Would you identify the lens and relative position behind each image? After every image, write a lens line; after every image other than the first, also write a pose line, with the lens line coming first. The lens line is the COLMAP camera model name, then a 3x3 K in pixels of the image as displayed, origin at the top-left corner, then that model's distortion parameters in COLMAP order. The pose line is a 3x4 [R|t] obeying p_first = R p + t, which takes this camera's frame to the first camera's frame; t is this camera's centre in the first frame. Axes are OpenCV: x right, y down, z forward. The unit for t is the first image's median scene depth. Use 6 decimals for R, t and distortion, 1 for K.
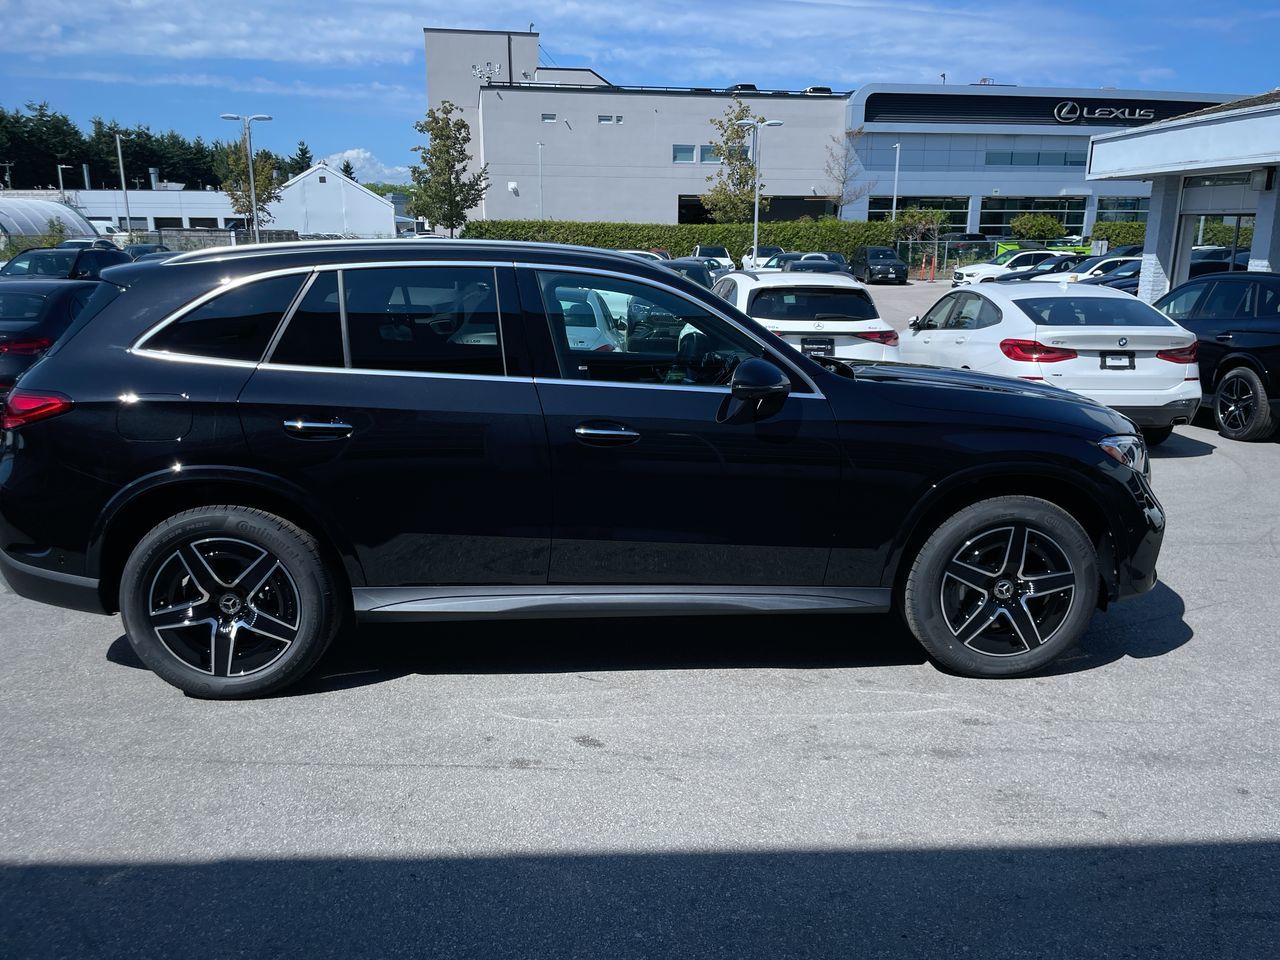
lens RADIAL K [[973.8, 0, 652.3], [0, 973.8, 481.3], [0, 0, 1]] dist [0.081893, -0.113318]
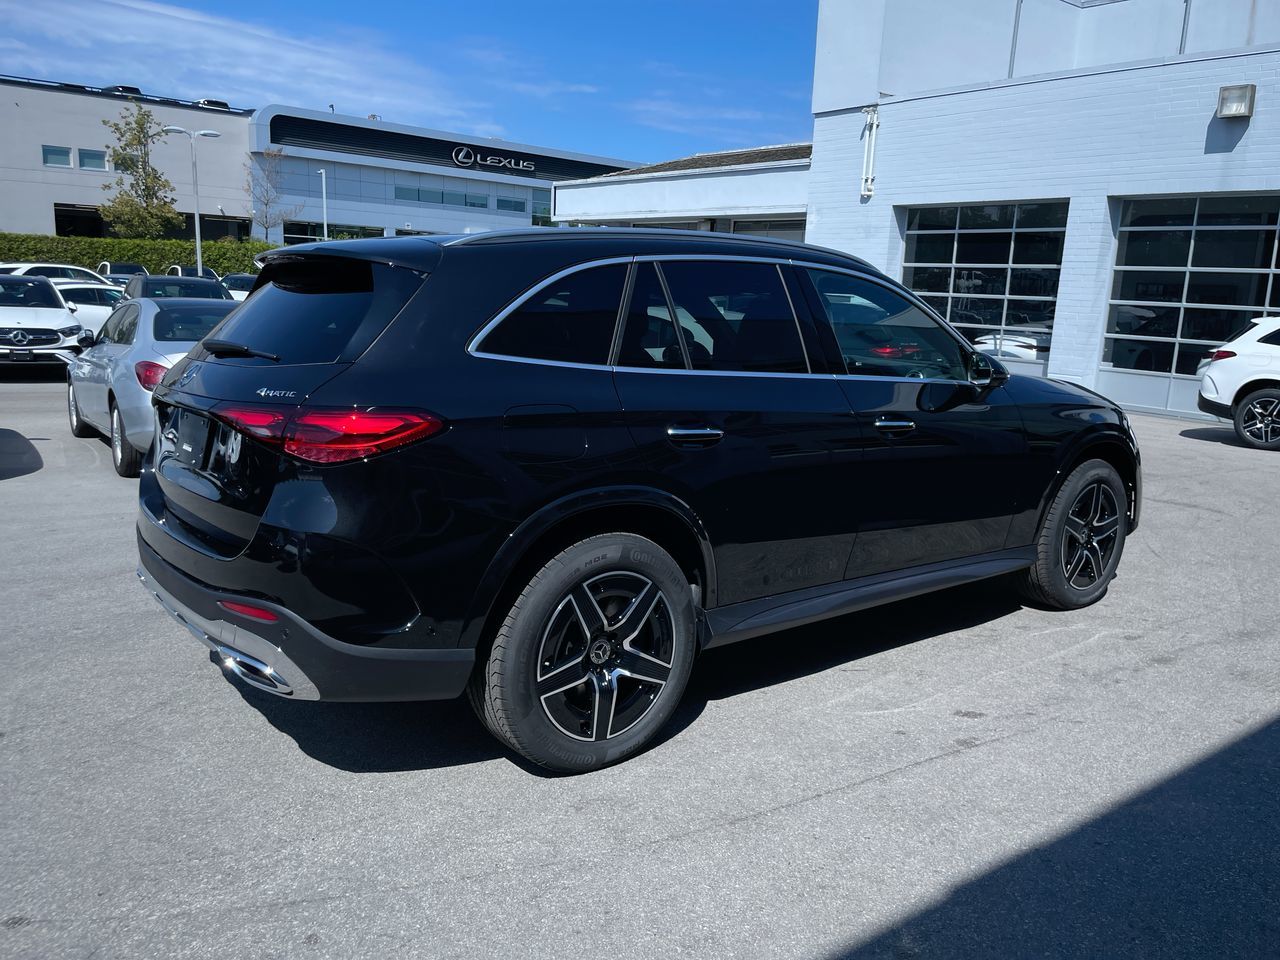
lens RADIAL K [[973.8, 0, 646.9], [0, 973.8, 482.8], [0, 0, 1]] dist [0.081893, -0.113318]
pose [[0.824968, -0.084975, 0.558755, -0.362094], [0.100762, 0.994907, 0.002536, -0.007427], [-0.556125, 0.054209, 0.829329, 0.119126]]
